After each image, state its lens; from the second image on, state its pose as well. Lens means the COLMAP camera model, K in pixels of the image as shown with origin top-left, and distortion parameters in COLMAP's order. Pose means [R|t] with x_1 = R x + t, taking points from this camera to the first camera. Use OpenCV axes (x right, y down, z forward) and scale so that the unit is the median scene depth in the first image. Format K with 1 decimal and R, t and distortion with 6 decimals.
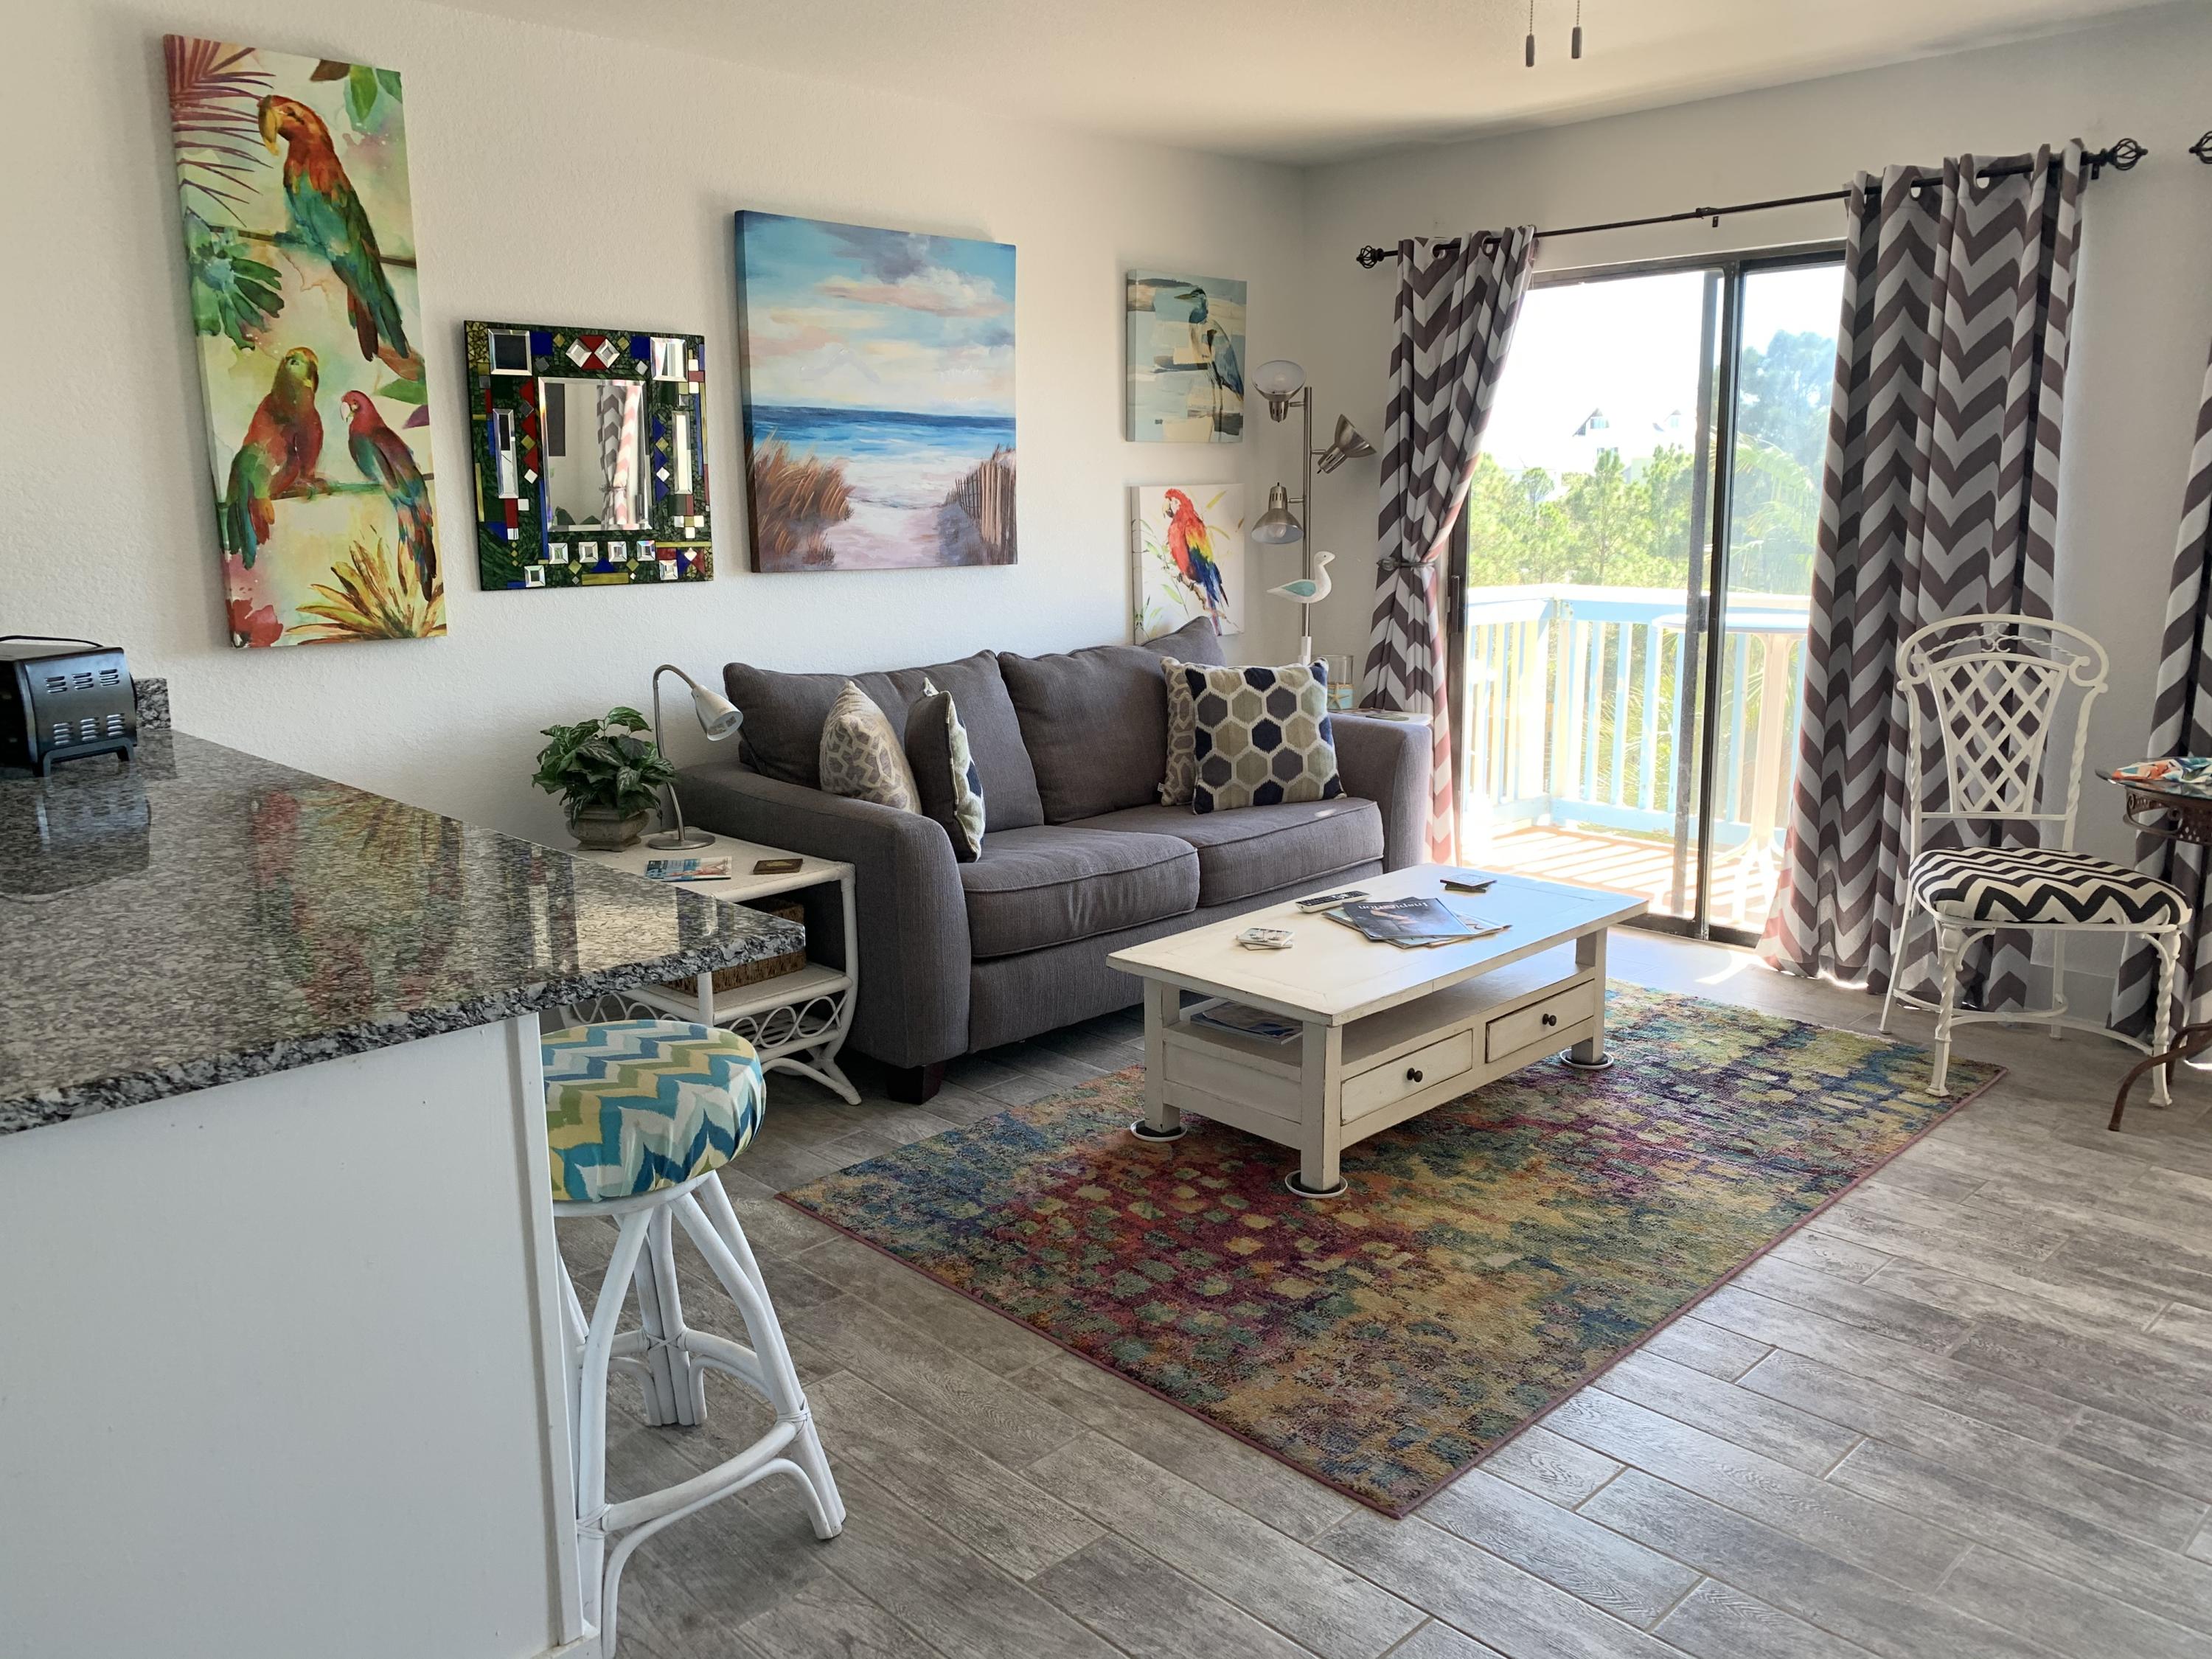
lens RADIAL K [[1696.5, 0, 1106.3], [0, 1696.5, 835.5], [0, 0, 1]] dist [0.034436, -0.021026]
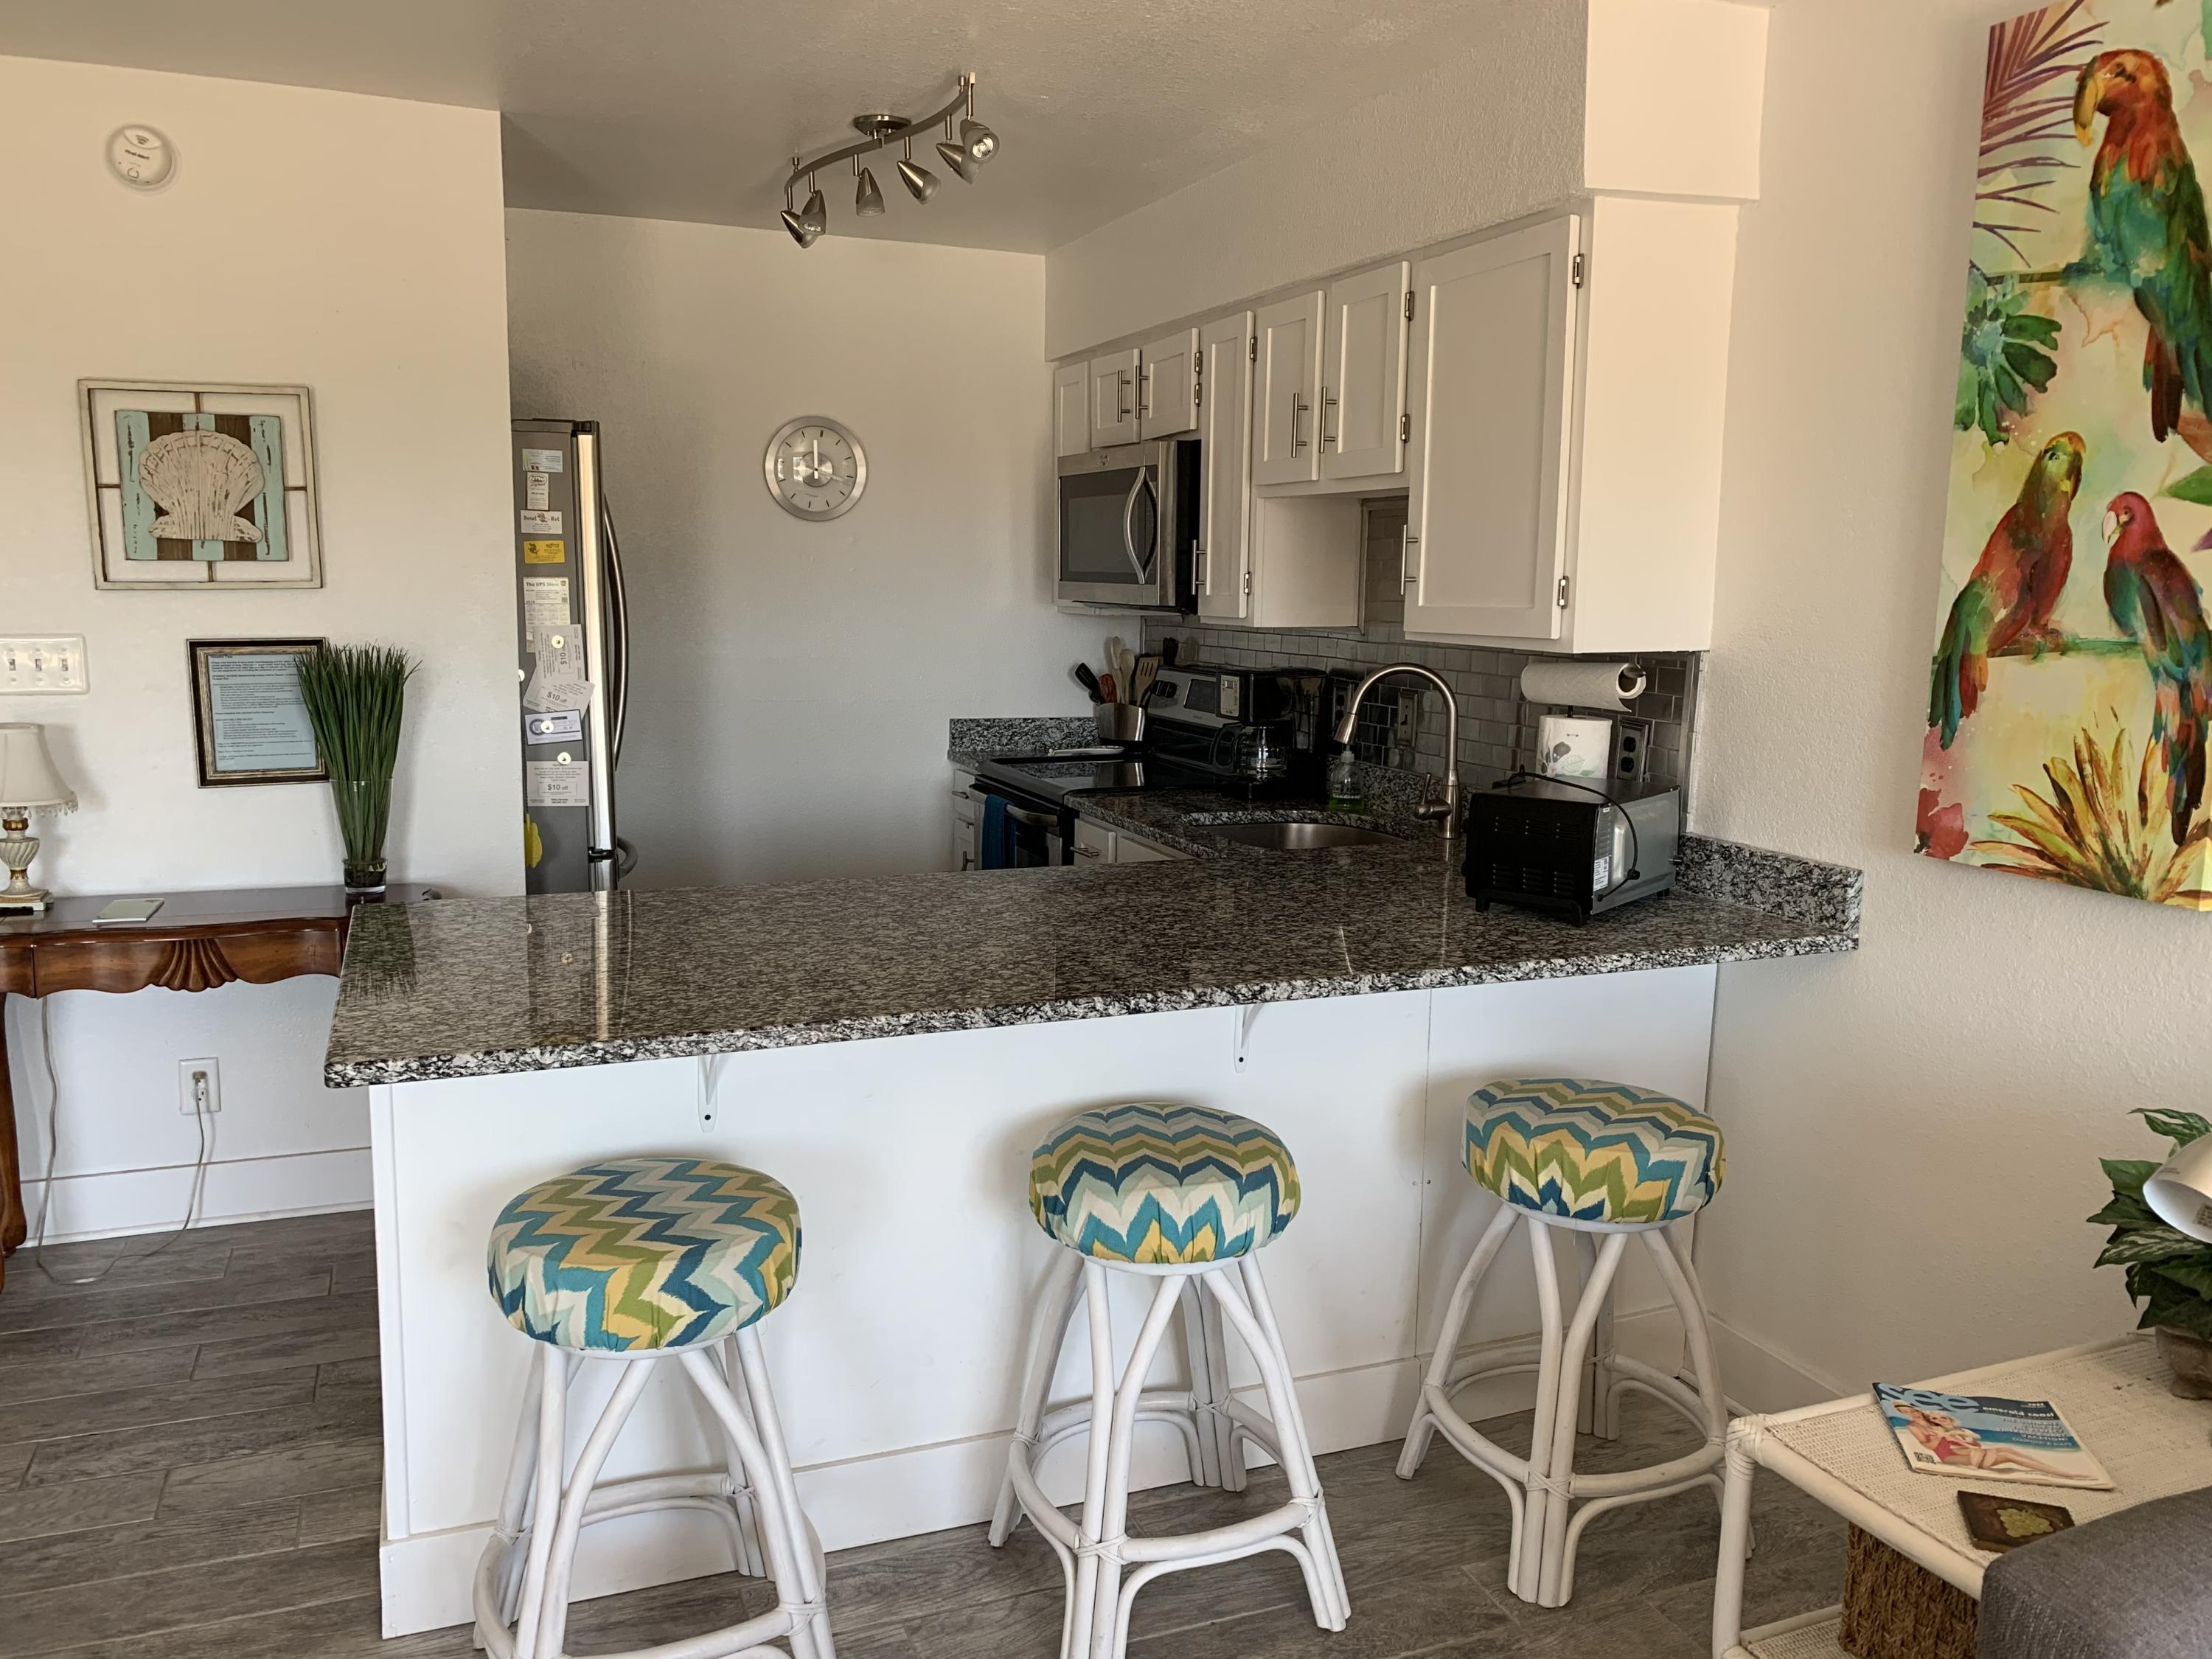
lens RADIAL K [[1696.5, 0, 1098.6], [0, 1696.5, 819.5], [0, 0, 1]] dist [0.034436, -0.021026]
pose [[-0.381927, 0.134192, -0.914398, 0.289944], [-0.206481, 0.952003, 0.225954, -0.215803], [0.900831, 0.275104, -0.335888, 0.926783]]
